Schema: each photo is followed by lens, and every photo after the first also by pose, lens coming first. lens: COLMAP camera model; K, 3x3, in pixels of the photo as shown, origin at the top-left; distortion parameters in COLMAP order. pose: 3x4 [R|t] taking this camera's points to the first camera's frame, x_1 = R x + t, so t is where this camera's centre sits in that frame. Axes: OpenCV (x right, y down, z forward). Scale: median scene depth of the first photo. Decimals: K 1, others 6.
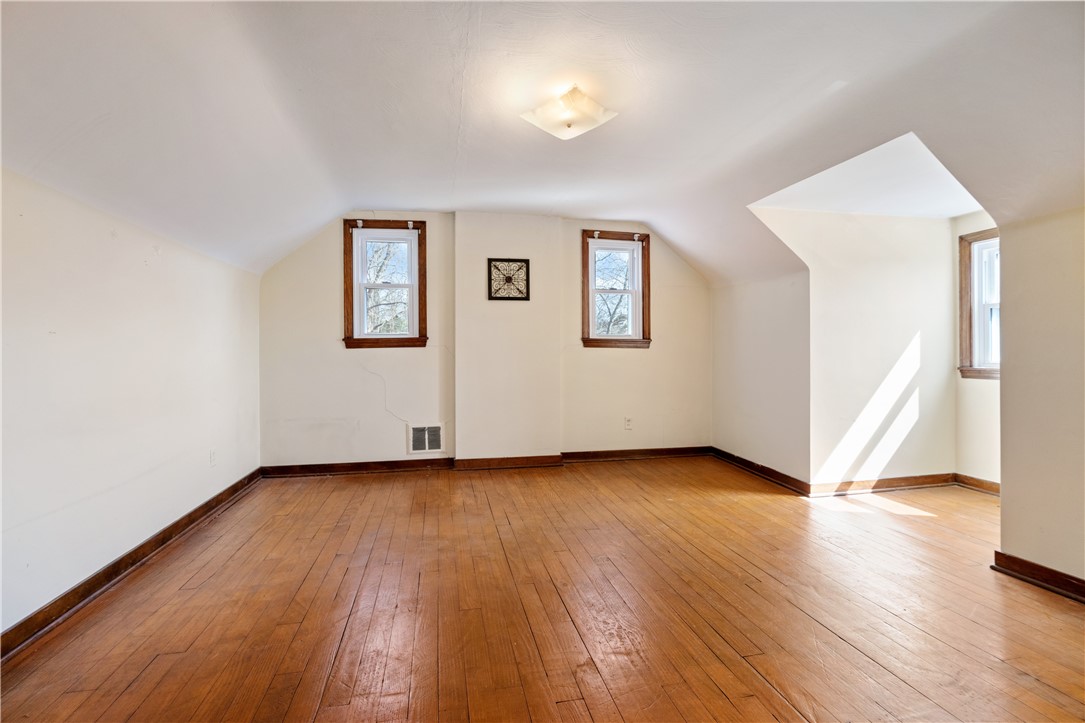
lens RADIAL K [[491.1, 0, 541.0], [0, 491.1, 351.5], [0, 0, 1]] dist [-0.002393, 0.000443]
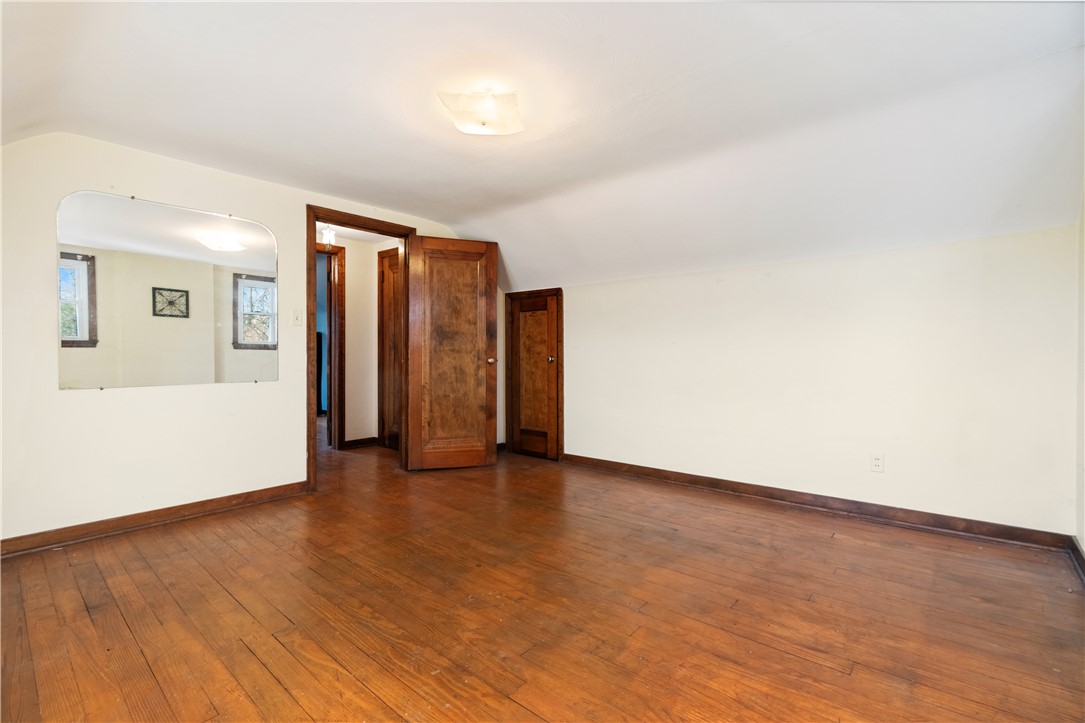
lens RADIAL K [[491.1, 0, 541.0], [0, 491.1, 351.5], [0, 0, 1]] dist [-0.002393, 0.000443]
pose [[-0.803469, 0.001032, -0.595345, 0.535372], [0.006927, 0.999947, -0.007616, 0.007431], [0.595306, -0.010243, -0.803434, 1.793482]]
